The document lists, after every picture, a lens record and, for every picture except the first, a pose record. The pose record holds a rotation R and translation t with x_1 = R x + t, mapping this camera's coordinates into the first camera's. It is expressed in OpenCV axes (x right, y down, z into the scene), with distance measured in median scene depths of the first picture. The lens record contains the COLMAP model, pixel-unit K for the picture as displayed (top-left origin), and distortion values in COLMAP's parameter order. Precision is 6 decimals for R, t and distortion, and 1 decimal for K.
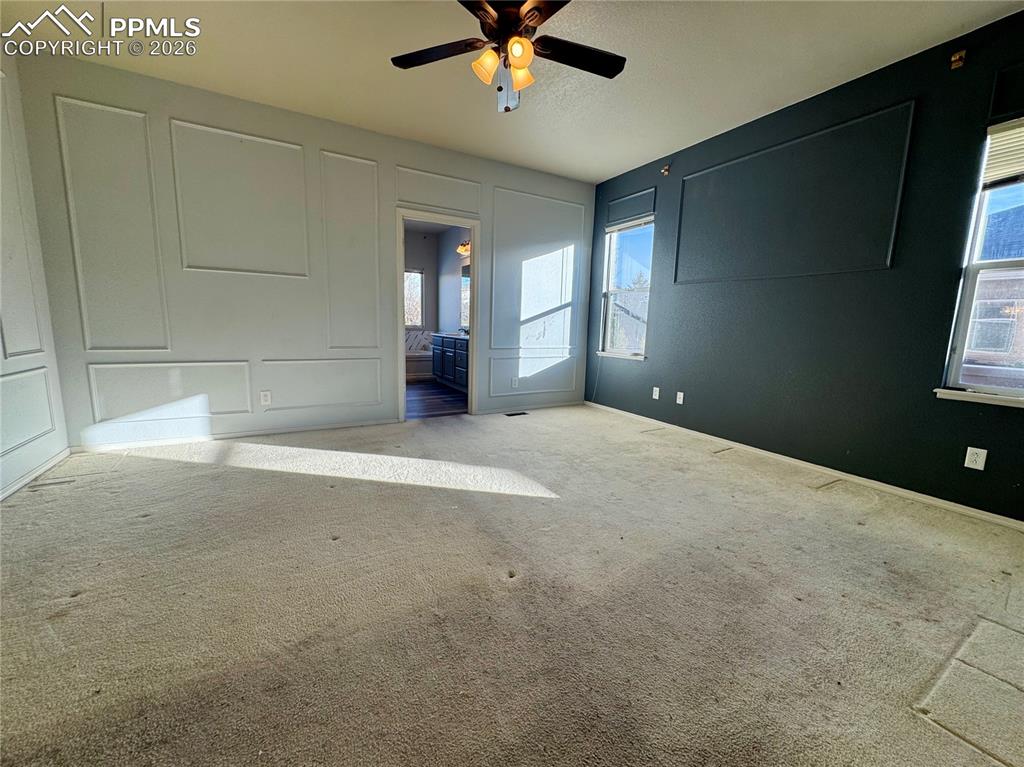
lens RADIAL K [[408.3, 0, 511.4], [0, 408.3, 383.4], [0, 0, 1]] dist [-0.004764, 0.000058]
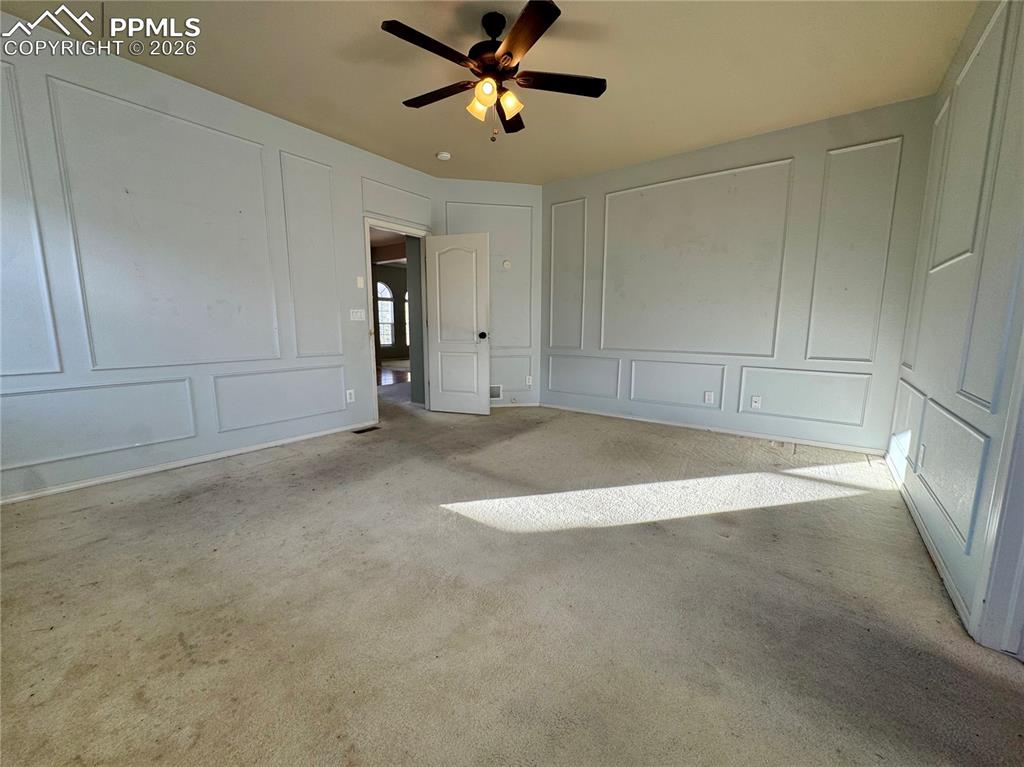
lens RADIAL K [[408.3, 0, 511.4], [0, 408.3, 383.4], [0, 0, 1]] dist [-0.004764, 0.000058]
pose [[-0.917327, 0.028110, -0.397140, 0.226421], [-0.086146, 0.959861, 0.266921, -0.179856], [0.388702, 0.279066, -0.878085, 1.217394]]
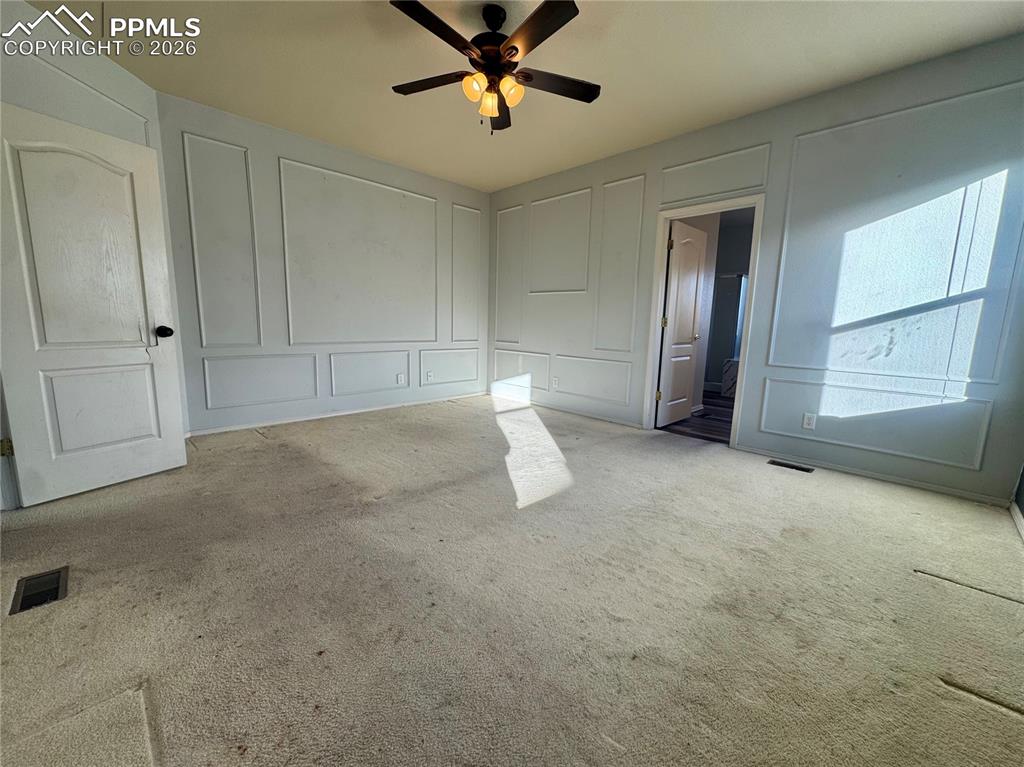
lens RADIAL K [[408.3, 0, 511.4], [0, 408.3, 383.4], [0, 0, 1]] dist [-0.004764, 0.000058]
pose [[0.256785, 0.125811, -0.958245, 0.646140], [-0.160308, 0.983301, 0.086142, -0.052723], [0.953081, 0.131494, 0.272665, 0.458617]]
